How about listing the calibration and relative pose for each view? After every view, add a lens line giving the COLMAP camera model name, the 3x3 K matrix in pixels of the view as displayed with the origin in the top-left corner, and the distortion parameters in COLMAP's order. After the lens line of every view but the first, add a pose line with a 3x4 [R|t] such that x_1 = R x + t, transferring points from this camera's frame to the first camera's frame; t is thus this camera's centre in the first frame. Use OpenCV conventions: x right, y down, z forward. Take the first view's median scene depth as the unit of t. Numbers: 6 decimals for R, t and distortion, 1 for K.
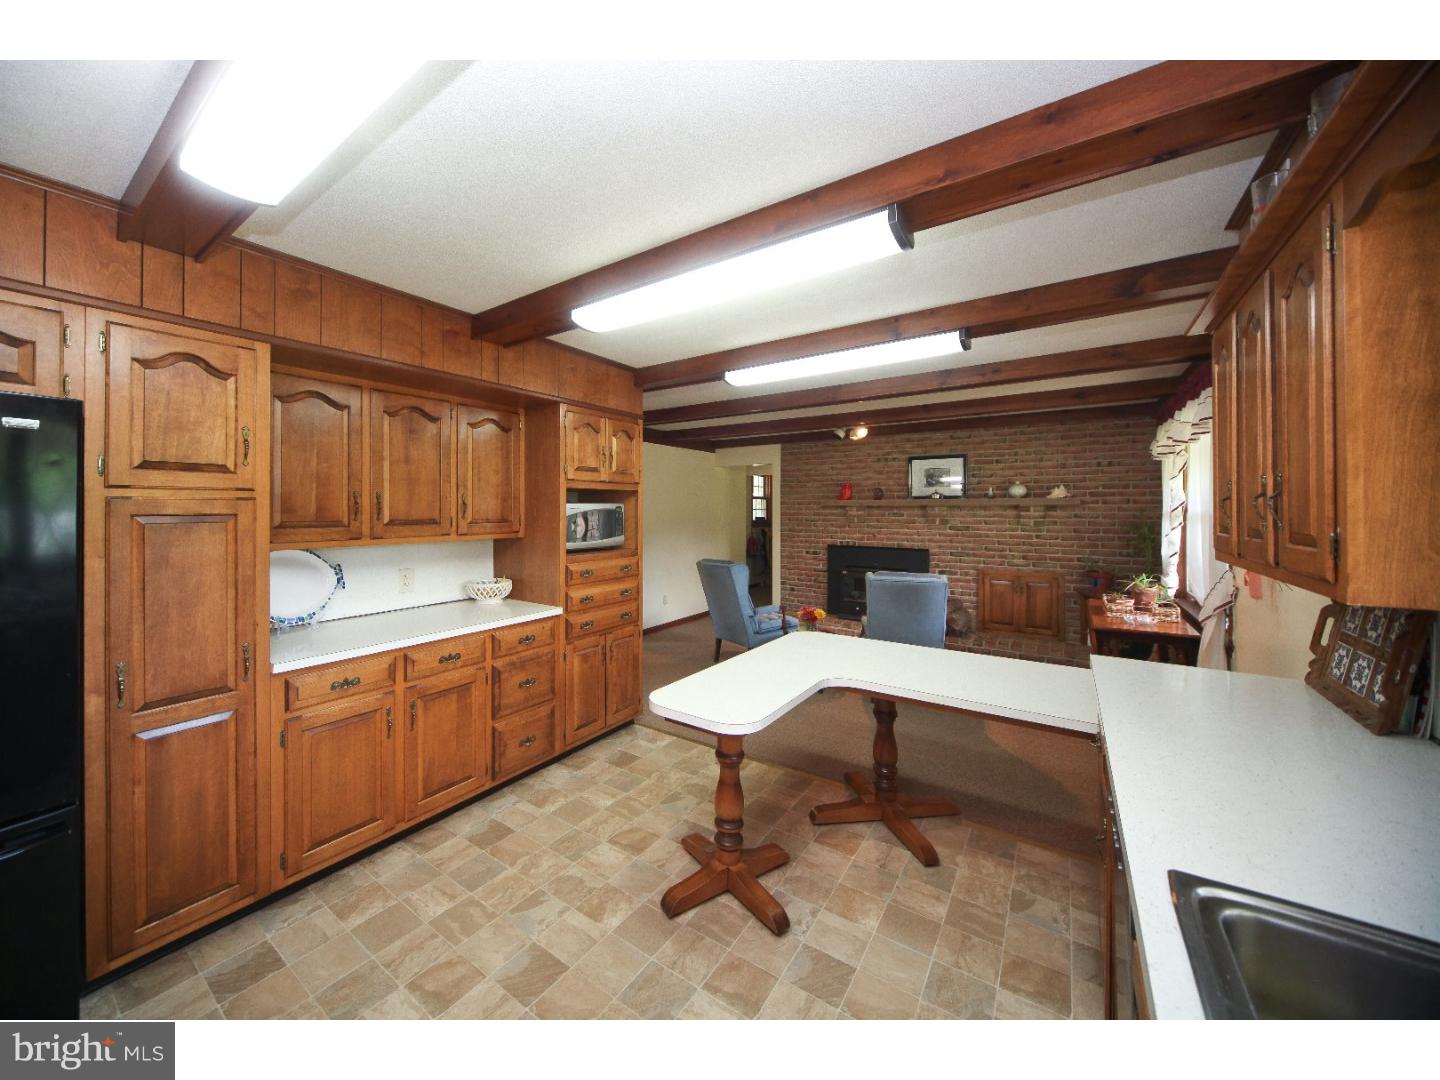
lens RADIAL K [[542.0, 0, 657.6], [0, 542.0, 507.2], [0, 0, 1]] dist [-0.006459, -0.000030]
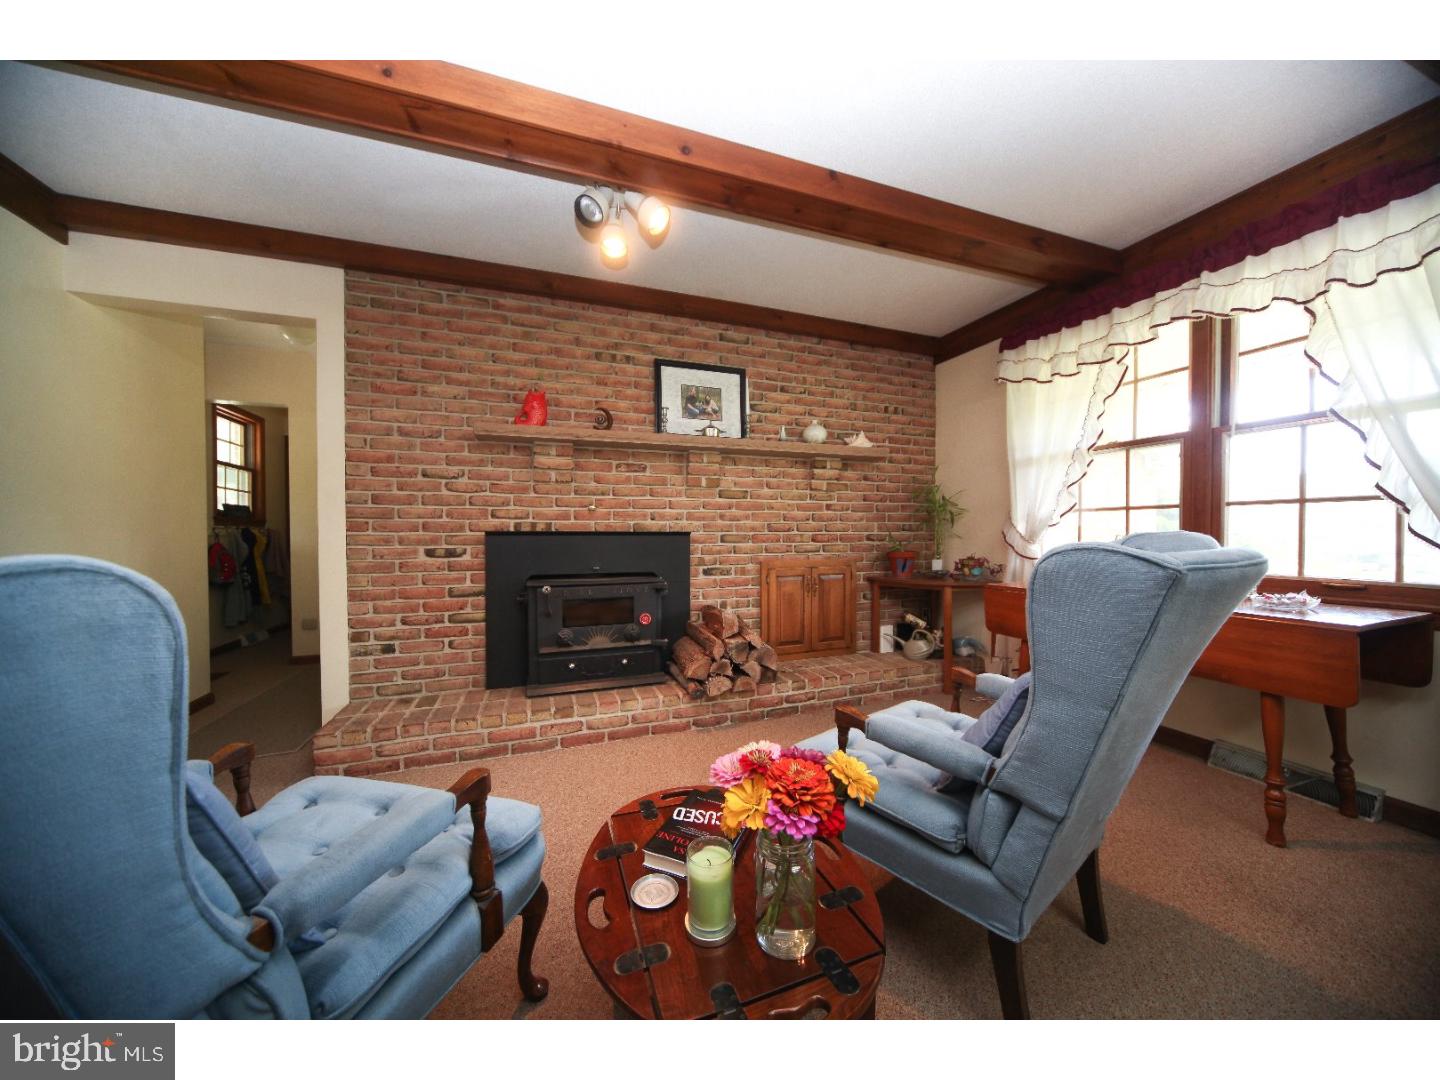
lens RADIAL K [[500.7, 0, 719.3], [0, 500.7, 544.8], [0, 0, 1]] dist [-0.009228, -0.000038]
pose [[0.541408, -0.017364, 0.840580, 0.095072], [0.003208, 0.999822, 0.018587, 0.087927], [-0.840754, -0.007367, 0.541368, 0.756371]]
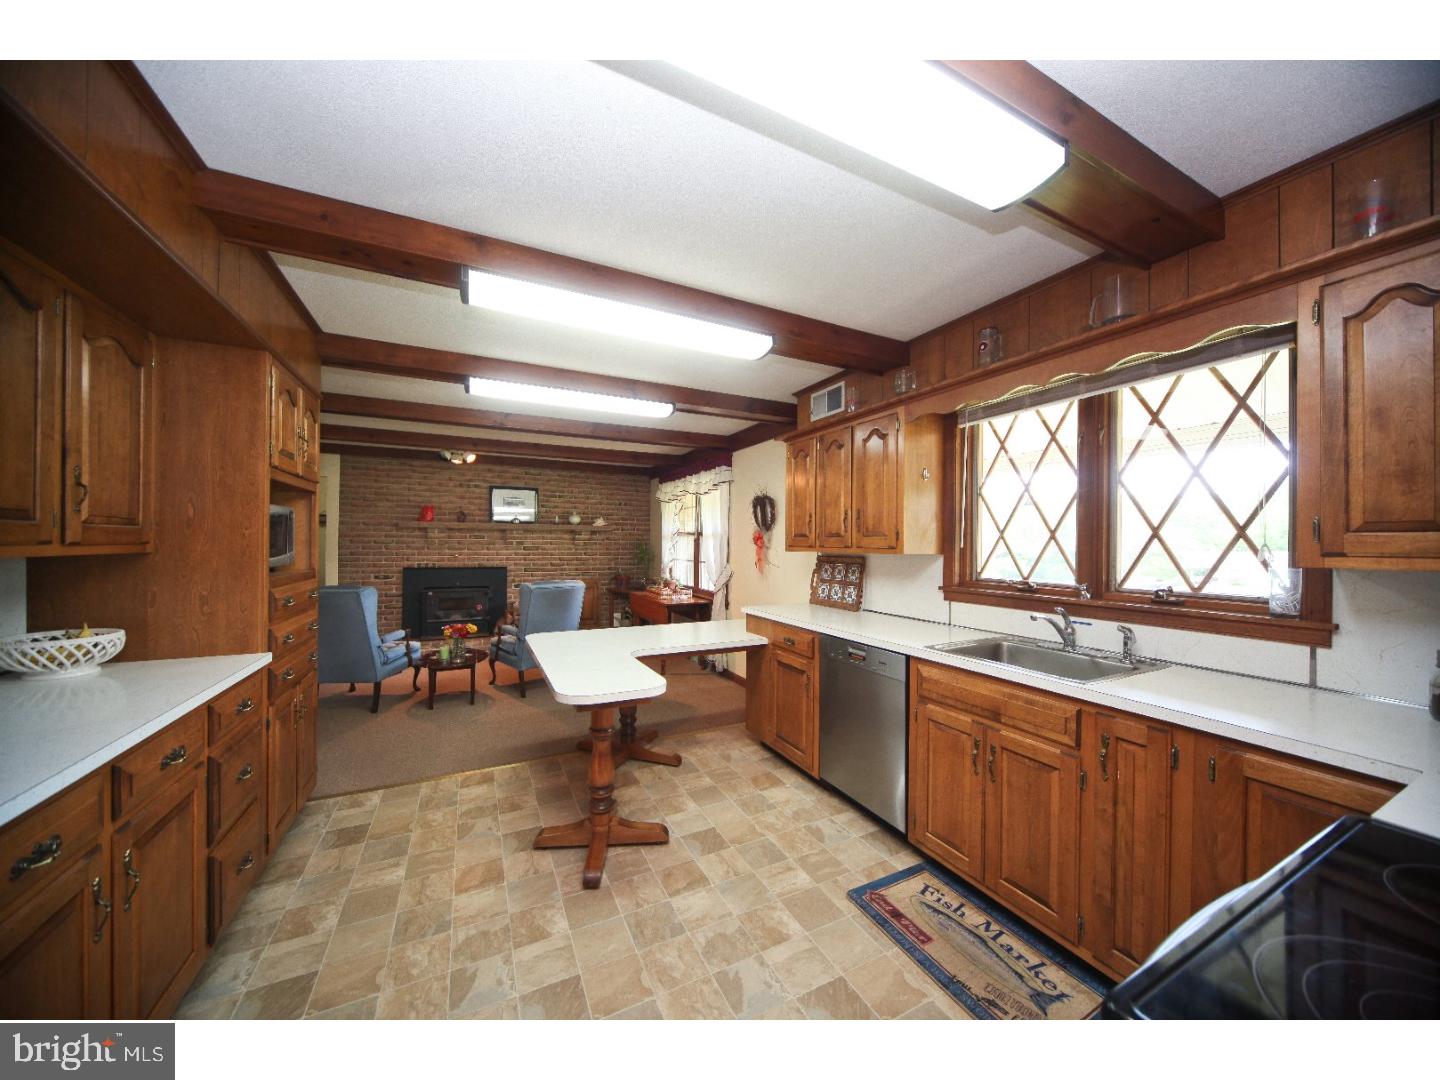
lens RADIAL K [[500.7, 0, 720.6], [0, 500.7, 543.7], [0, 0, 1]] dist [-0.009228, -0.000038]
pose [[0.442018, 0.003766, 0.896998, -0.280105], [-0.010908, 0.999940, 0.001177, 0.023515], [-0.896940, -0.010304, 0.442032, 0.124599]]
